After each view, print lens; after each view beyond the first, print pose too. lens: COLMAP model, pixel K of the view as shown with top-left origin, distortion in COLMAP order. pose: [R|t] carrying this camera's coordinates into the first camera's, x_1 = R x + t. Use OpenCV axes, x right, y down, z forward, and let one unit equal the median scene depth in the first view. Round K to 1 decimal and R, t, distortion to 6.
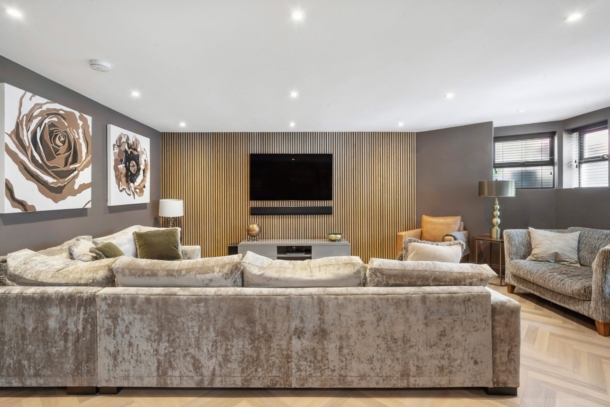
lens RADIAL K [[279.7, 0, 282.7], [0, 279.7, 195.4], [0, 0, 1]] dist [0.000934, 0.000117]
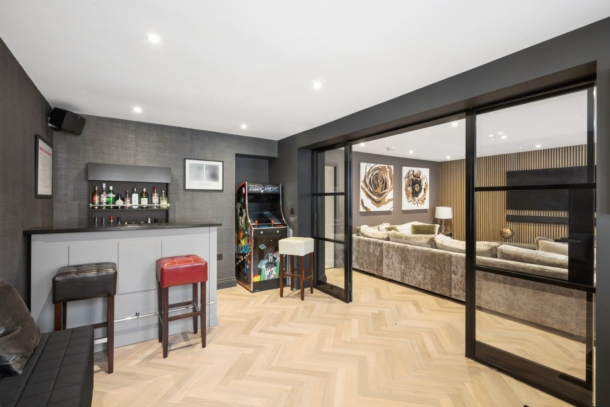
lens RADIAL K [[279.7, 0, 304.4], [0, 279.7, 201.2], [0, 0, 1]] dist [0.000934, 0.000117]
pose [[0.522723, 0.006568, -0.852477, 0.878911], [-0.002319, 0.999978, 0.006282, -0.043856], [0.852499, -0.001306, 0.522727, -0.751689]]
